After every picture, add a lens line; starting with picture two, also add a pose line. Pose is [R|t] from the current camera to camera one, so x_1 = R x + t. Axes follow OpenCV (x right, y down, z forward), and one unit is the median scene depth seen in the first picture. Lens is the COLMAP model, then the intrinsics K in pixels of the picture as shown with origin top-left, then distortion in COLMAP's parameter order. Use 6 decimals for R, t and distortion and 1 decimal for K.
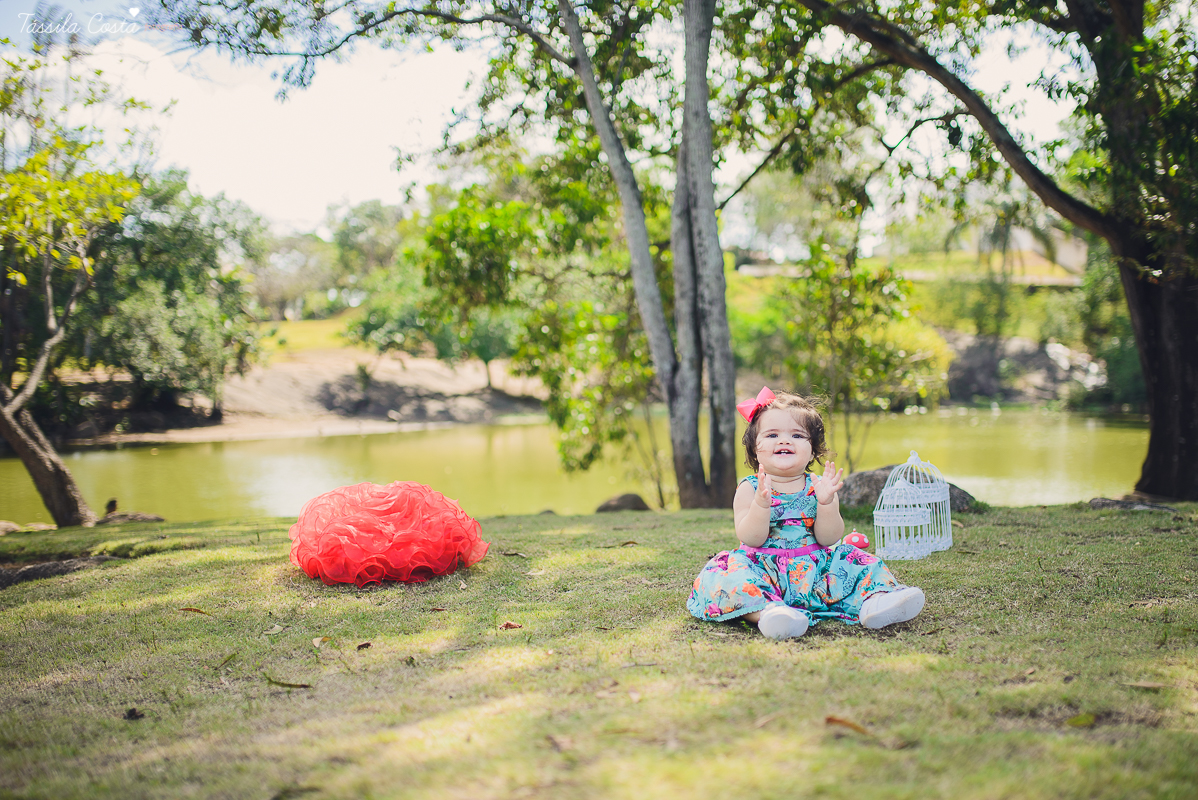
lens RADIAL K [[1375.5, 0, 601.3], [0, 1375.5, 406.9], [0, 0, 1]] dist [-0.037556, 0.000000]
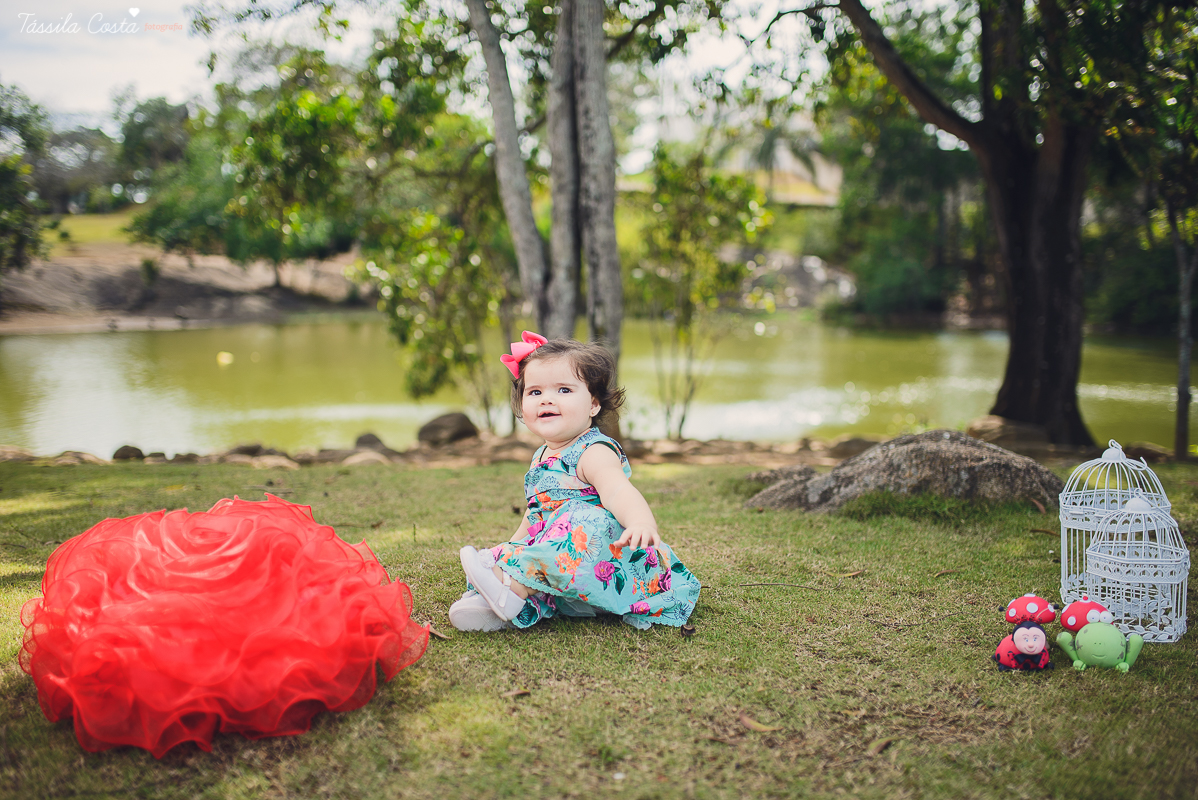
lens RADIAL K [[1218.8, 0, 599.7], [0, 1218.8, 386.8], [0, 0, 1]] dist [-0.041361, 0.000000]
pose [[0.982871, 0.009473, 0.184050, -0.018907], [-0.021680, 0.997687, 0.064424, -0.004164], [-0.183014, -0.067310, 0.980803, 0.105527]]
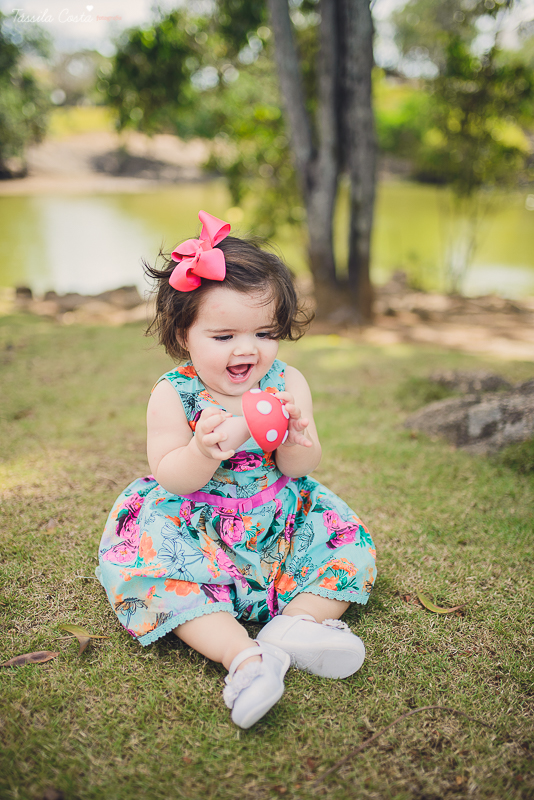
lens RADIAL K [[813.9, 0, 263.2], [0, 813.9, 396.2], [0, 0, 1]] dist [-0.041361, 0.000000]
pose [[0.998852, 0.041681, -0.023593, 0.015000], [-0.033926, 0.963446, 0.265747, -0.006148], [0.033808, -0.264642, 0.963754, 0.167075]]
